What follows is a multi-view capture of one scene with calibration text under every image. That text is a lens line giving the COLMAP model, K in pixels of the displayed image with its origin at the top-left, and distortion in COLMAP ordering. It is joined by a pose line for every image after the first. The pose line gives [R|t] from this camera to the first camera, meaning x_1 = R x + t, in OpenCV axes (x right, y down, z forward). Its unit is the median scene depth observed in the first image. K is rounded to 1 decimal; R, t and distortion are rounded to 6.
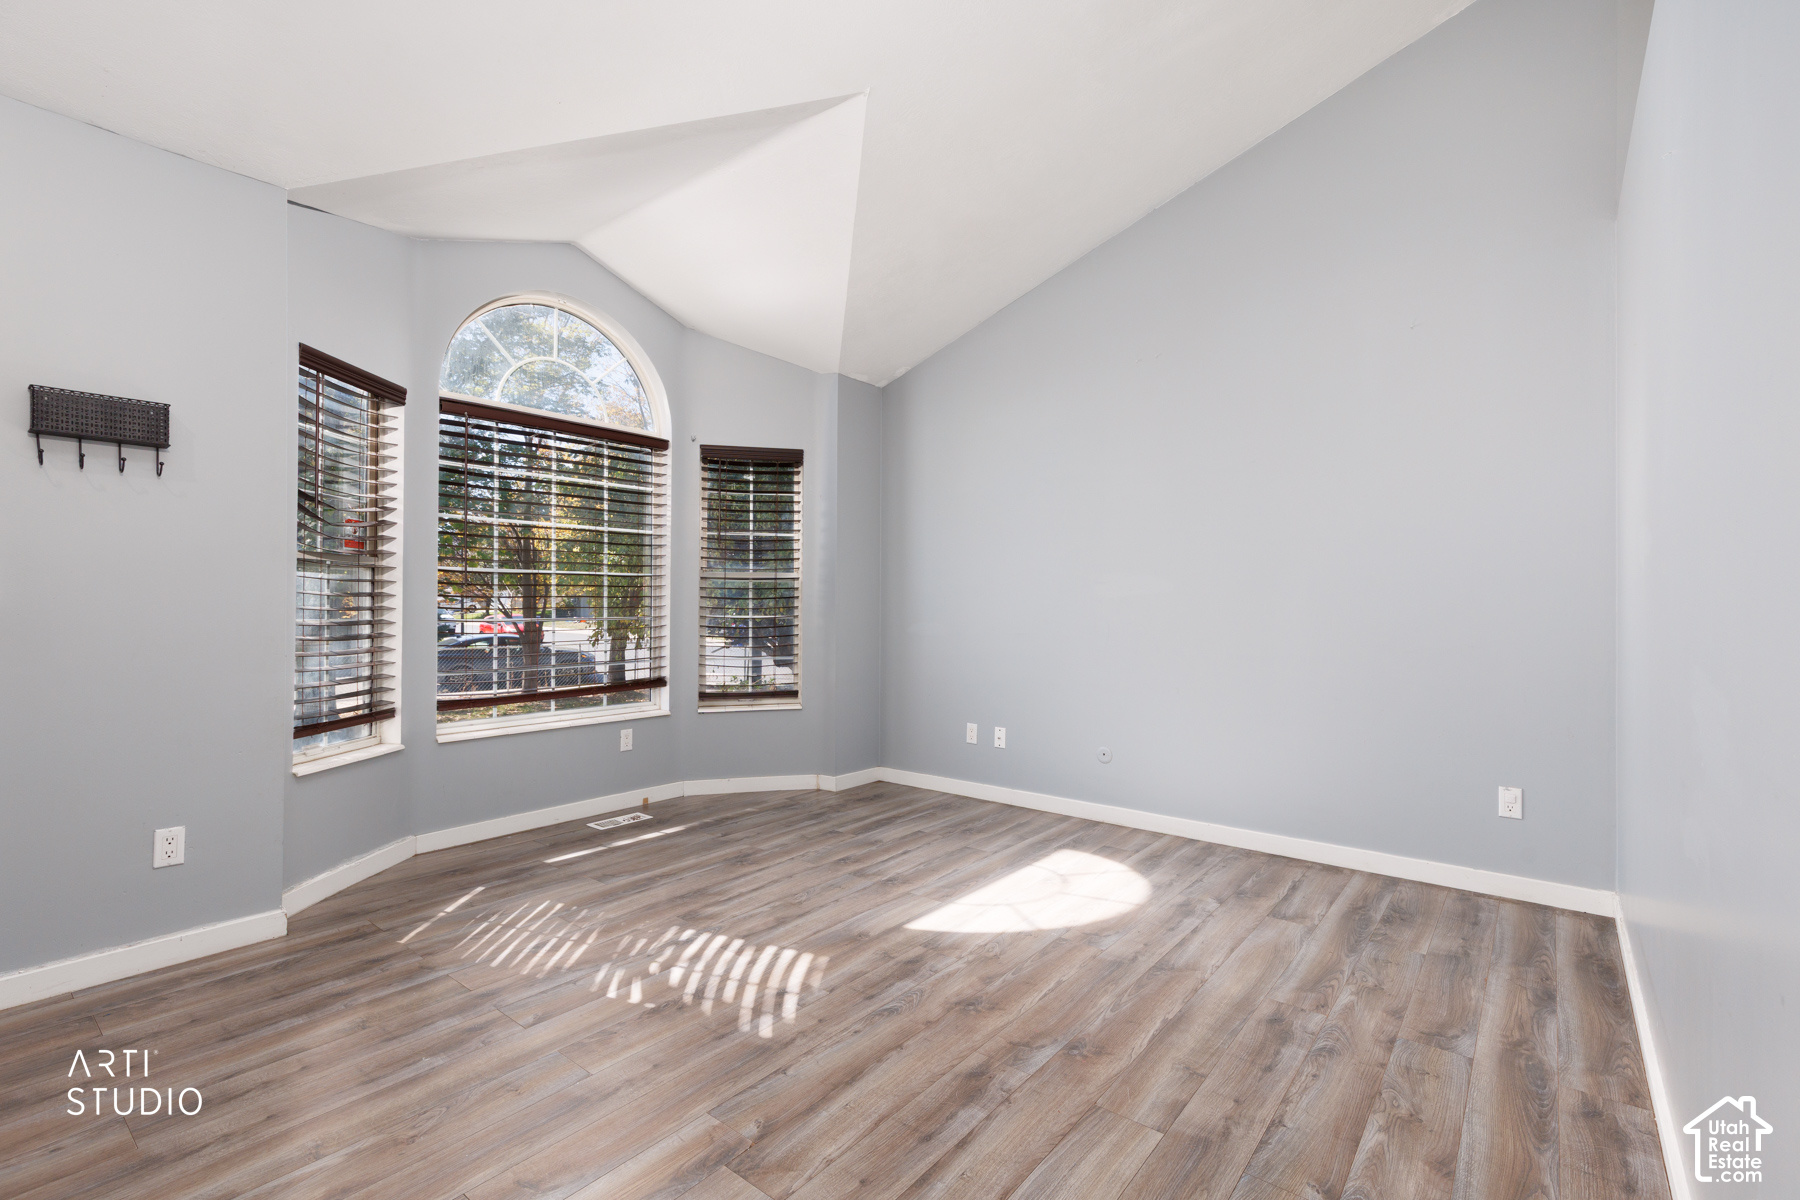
lens RADIAL K [[805.0, 0, 898.3], [0, 805.0, 601.4], [0, 0, 1]] dist [0.006751, -0.001172]
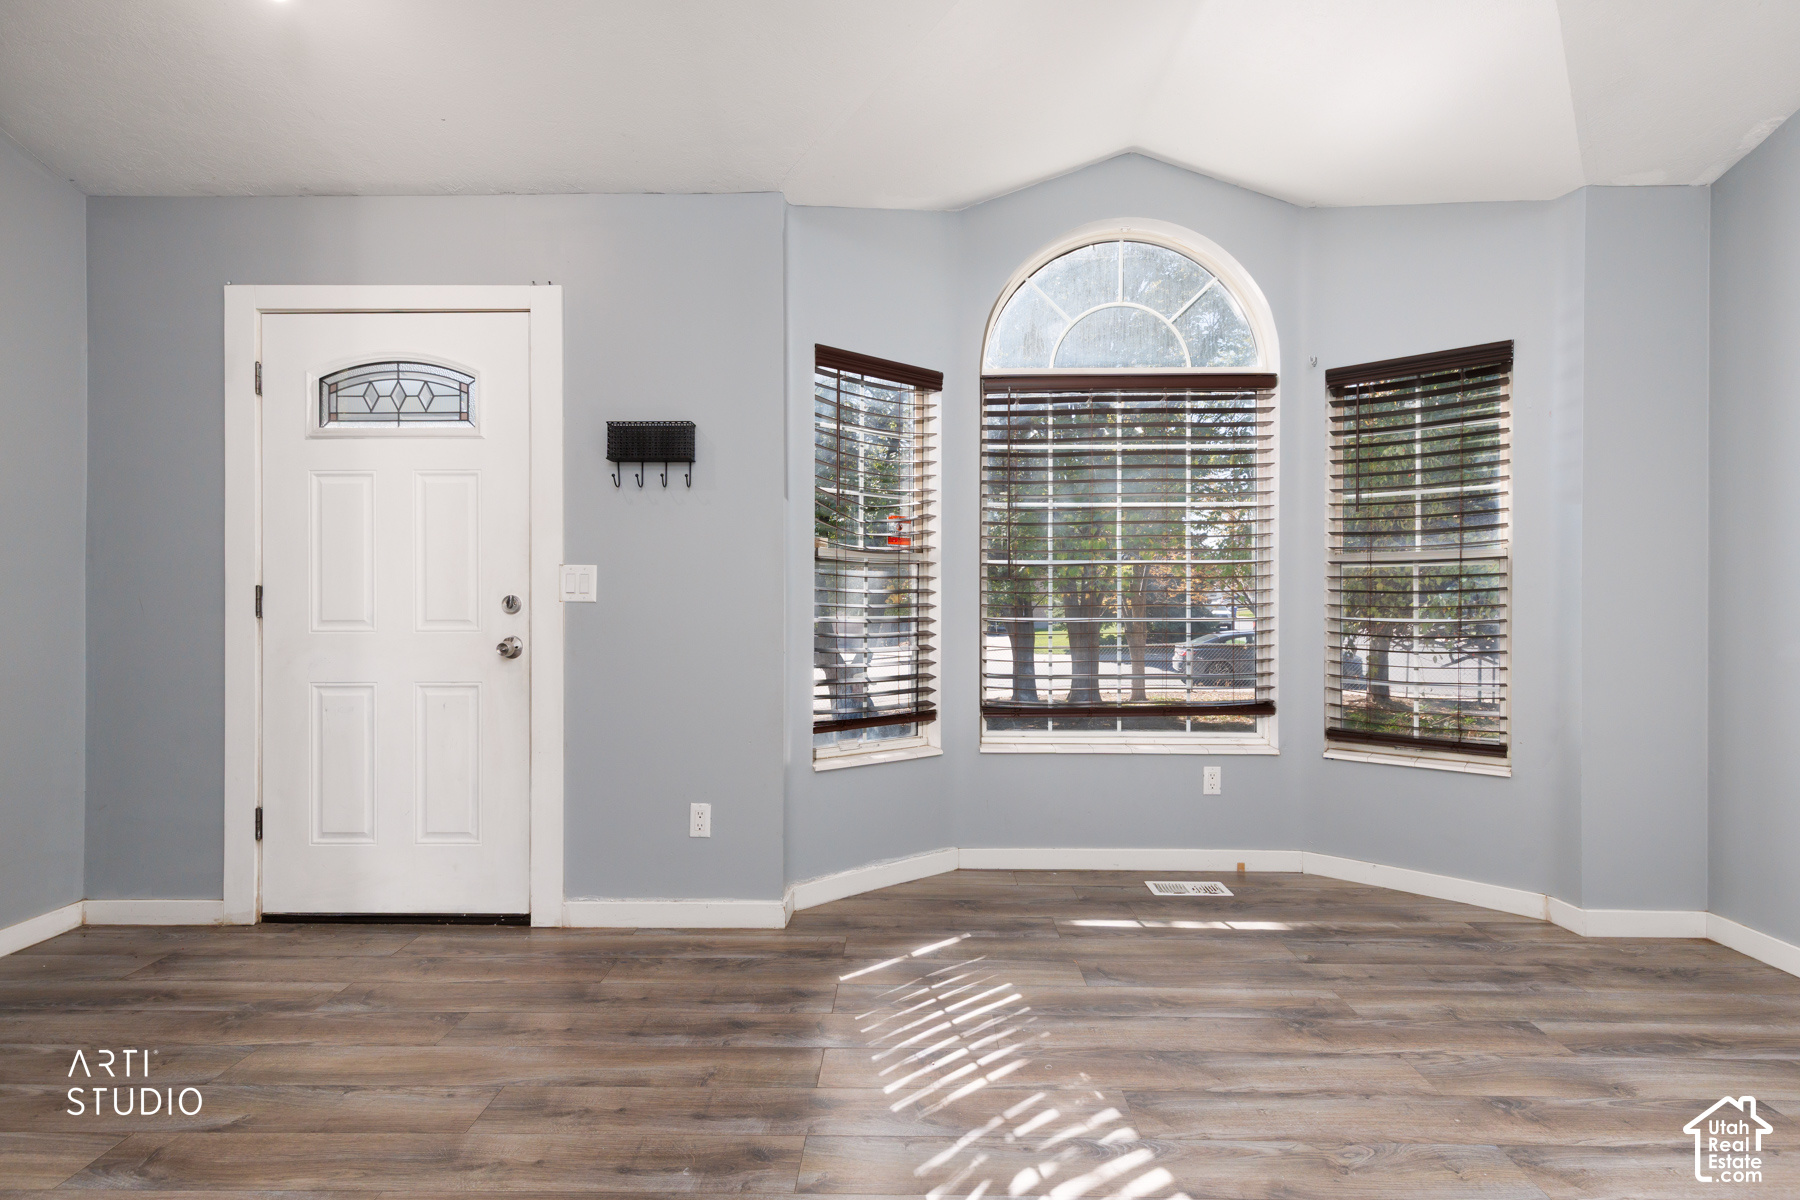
lens RADIAL K [[805.0, 0, 901.0], [0, 805.0, 598.3], [0, 0, 1]] dist [0.006751, -0.001172]
pose [[0.614530, -0.002364, -0.788890, 0.100615], [0.004508, 0.999990, 0.000515, -0.000736], [0.788881, -0.003873, 0.614534, 0.382691]]
